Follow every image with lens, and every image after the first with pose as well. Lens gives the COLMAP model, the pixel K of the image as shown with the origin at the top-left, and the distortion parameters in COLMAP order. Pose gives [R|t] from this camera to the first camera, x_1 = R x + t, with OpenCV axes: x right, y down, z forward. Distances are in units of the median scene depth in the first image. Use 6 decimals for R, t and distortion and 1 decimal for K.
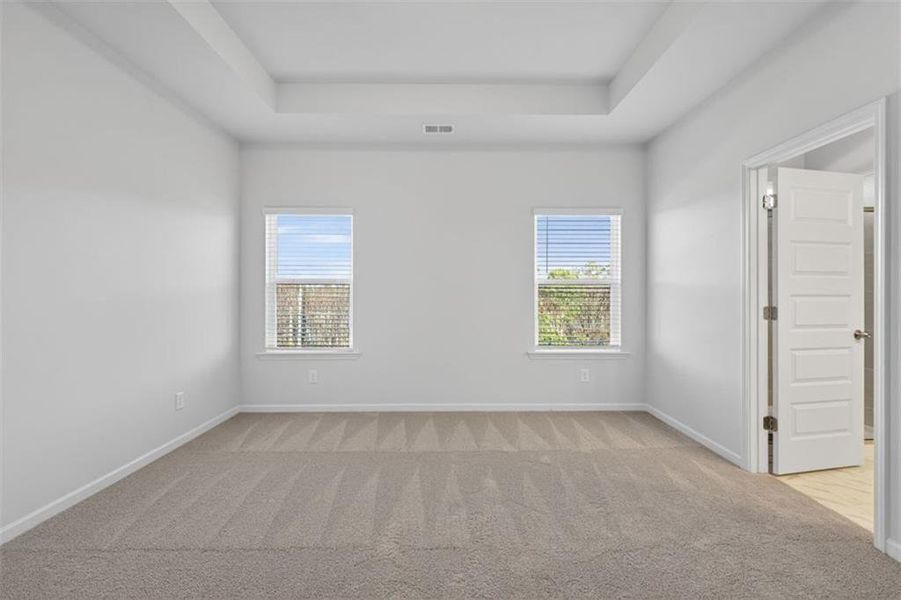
lens RADIAL K [[398.5, 0, 447.6], [0, 398.5, 296.0], [0, 0, 1]] dist [0.016246, -0.000874]
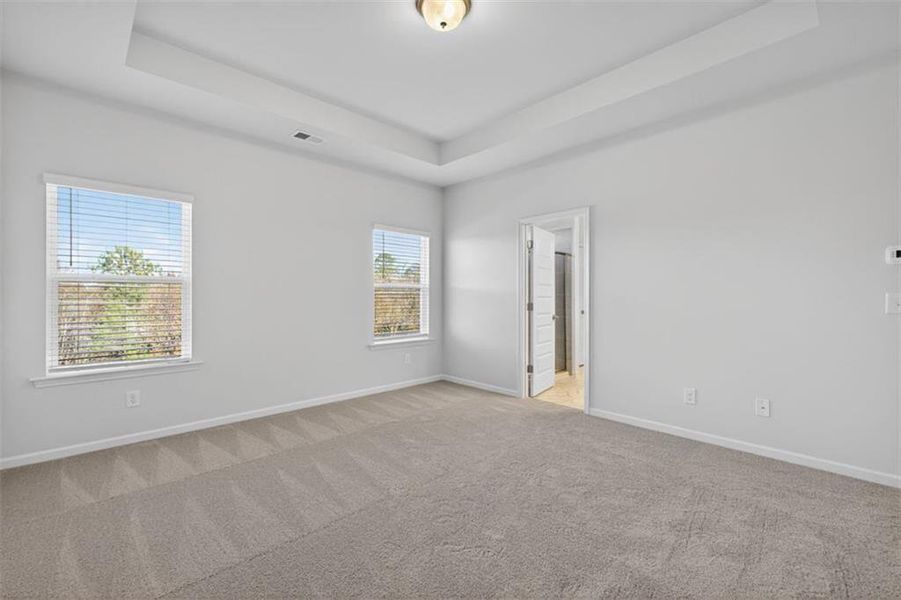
lens RADIAL K [[398.5, 0, 452.5], [0, 398.5, 300.3], [0, 0, 1]] dist [0.016246, -0.000874]
pose [[0.718223, -0.006764, 0.695780, -0.502755], [-0.001265, 0.999938, 0.011026, -0.004785], [-0.695812, -0.008799, 0.718170, -0.020104]]
